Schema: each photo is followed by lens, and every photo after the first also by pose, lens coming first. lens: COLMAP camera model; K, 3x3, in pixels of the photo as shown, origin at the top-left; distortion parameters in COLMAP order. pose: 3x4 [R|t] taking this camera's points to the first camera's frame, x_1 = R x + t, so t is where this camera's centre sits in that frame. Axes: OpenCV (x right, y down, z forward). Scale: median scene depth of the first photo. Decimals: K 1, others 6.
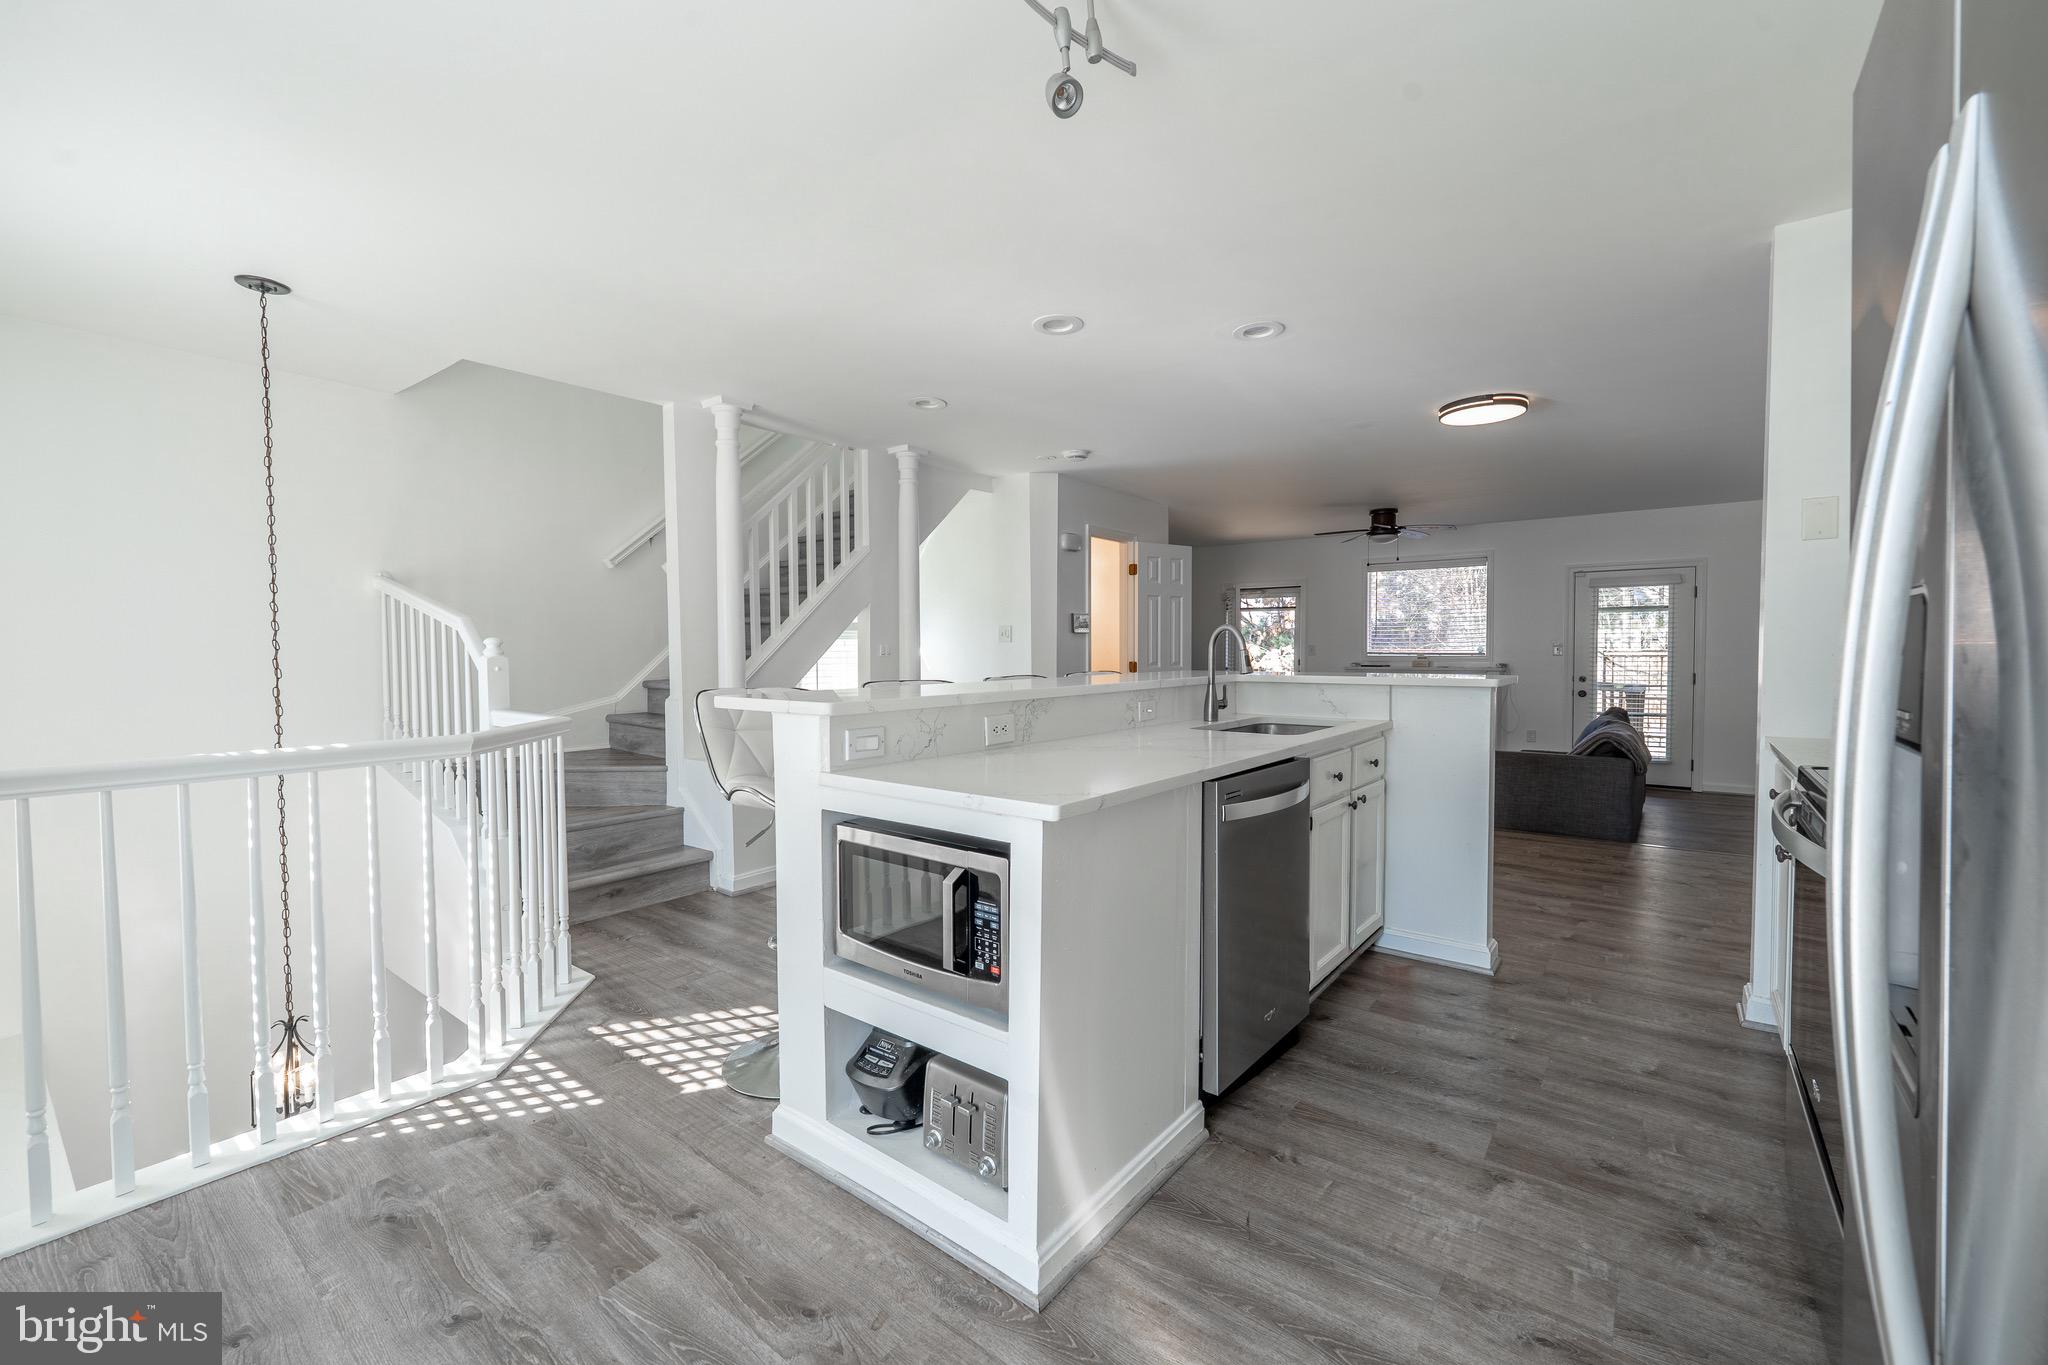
lens RADIAL K [[836.1, 0, 1022.4], [0, 836.1, 673.2], [0, 0, 1]] dist [0.000910, 0.000006]
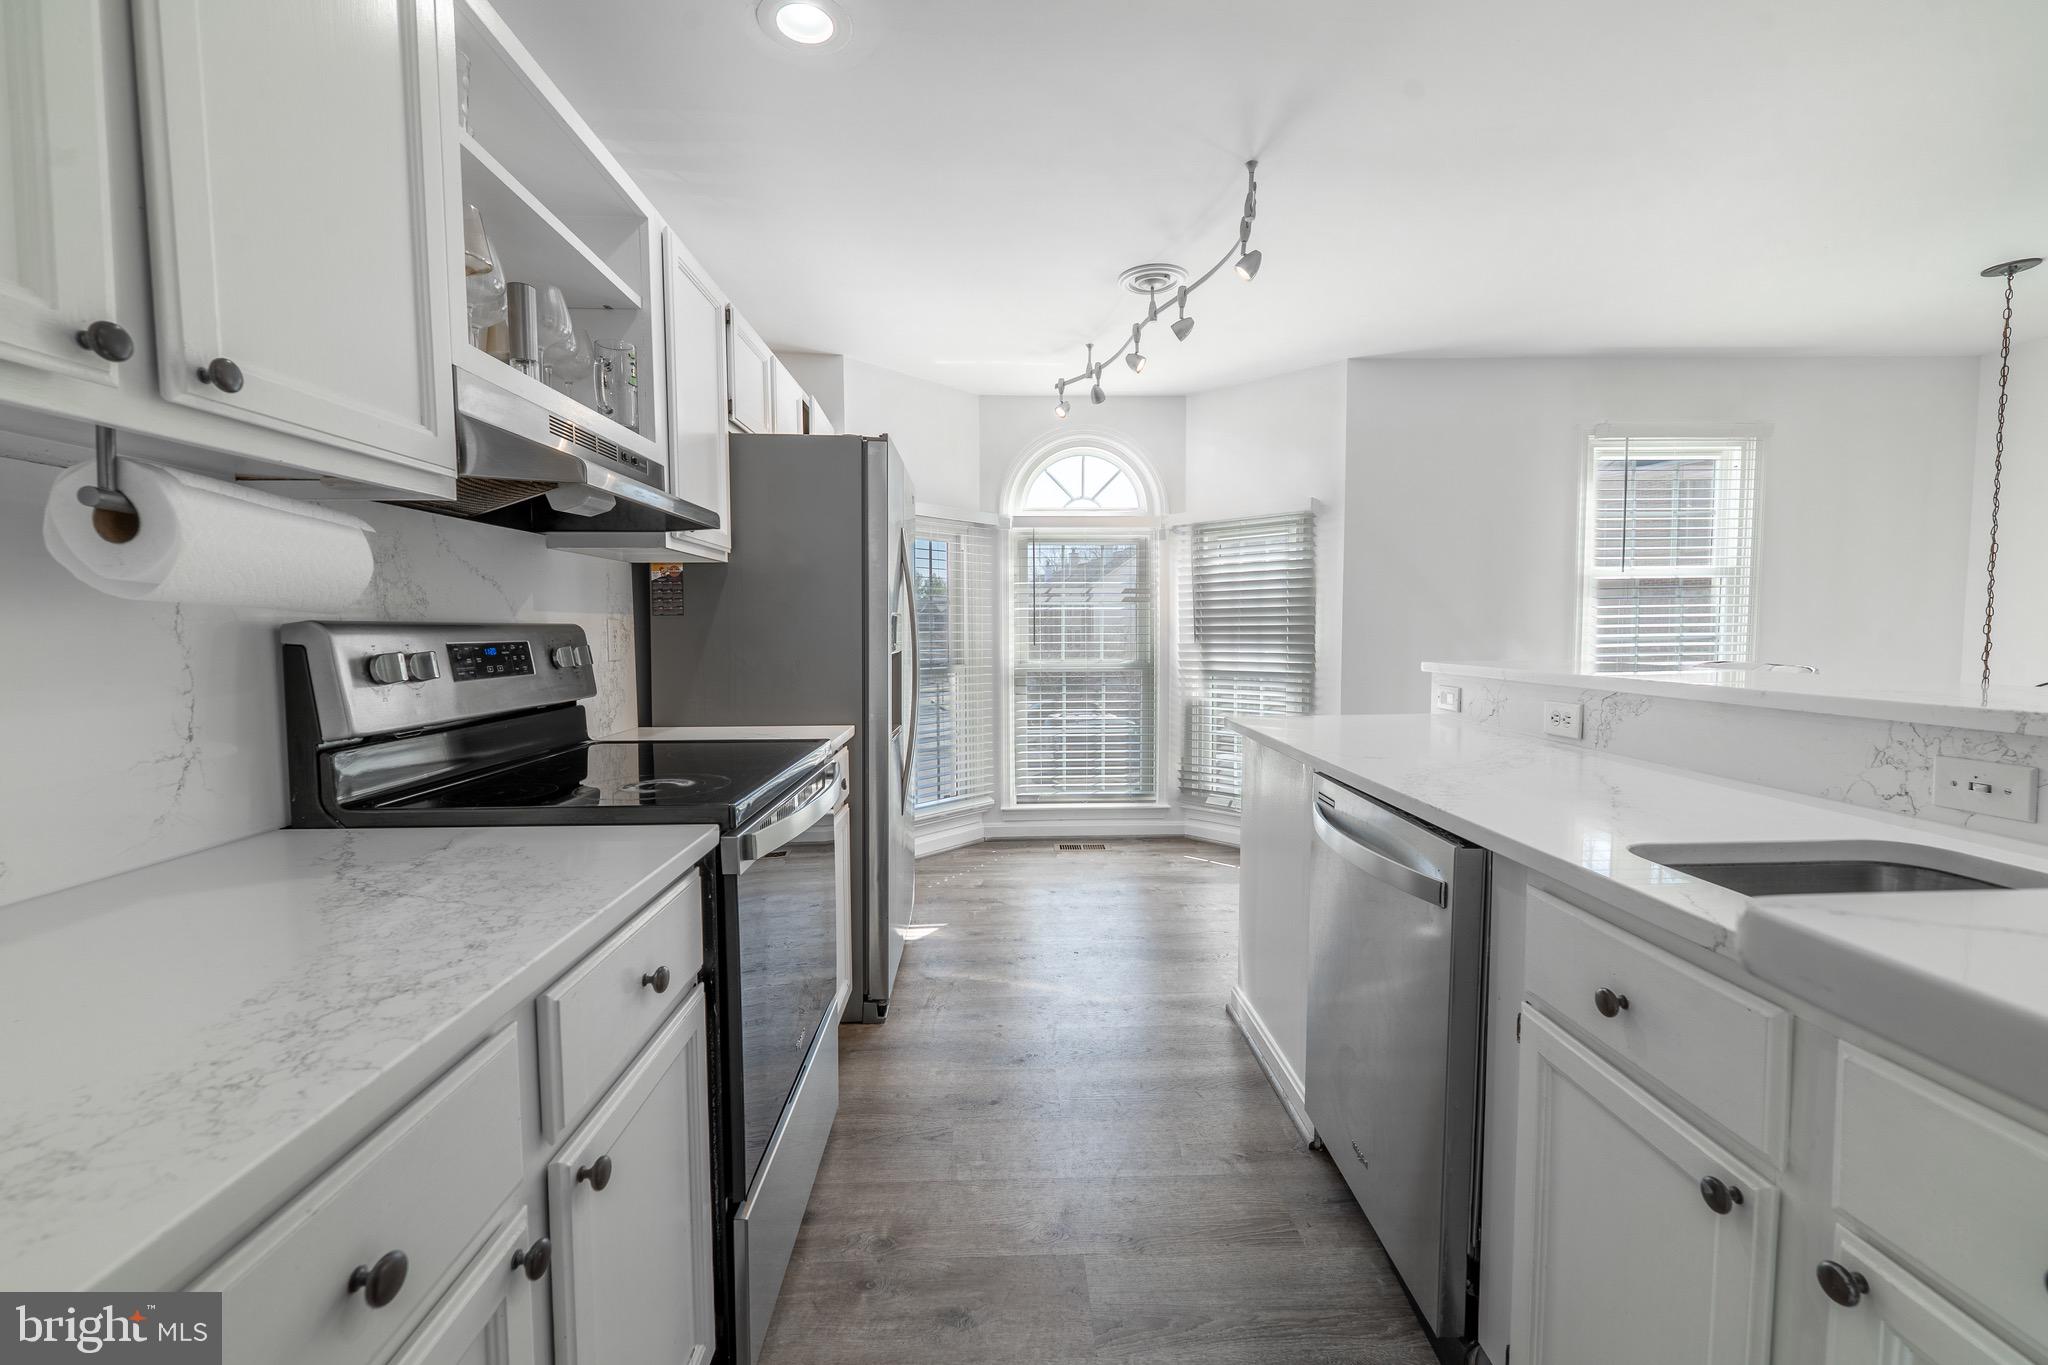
lens RADIAL K [[836.1, 0, 1031.4], [0, 836.1, 677.0], [0, 0, 1]] dist [0.000910, 0.000006]
pose [[-0.765030, 0.051354, -0.641944, 0.857342], [-0.006430, 0.996157, 0.087353, -0.039936], [0.643962, 0.070955, -0.761760, 1.224527]]
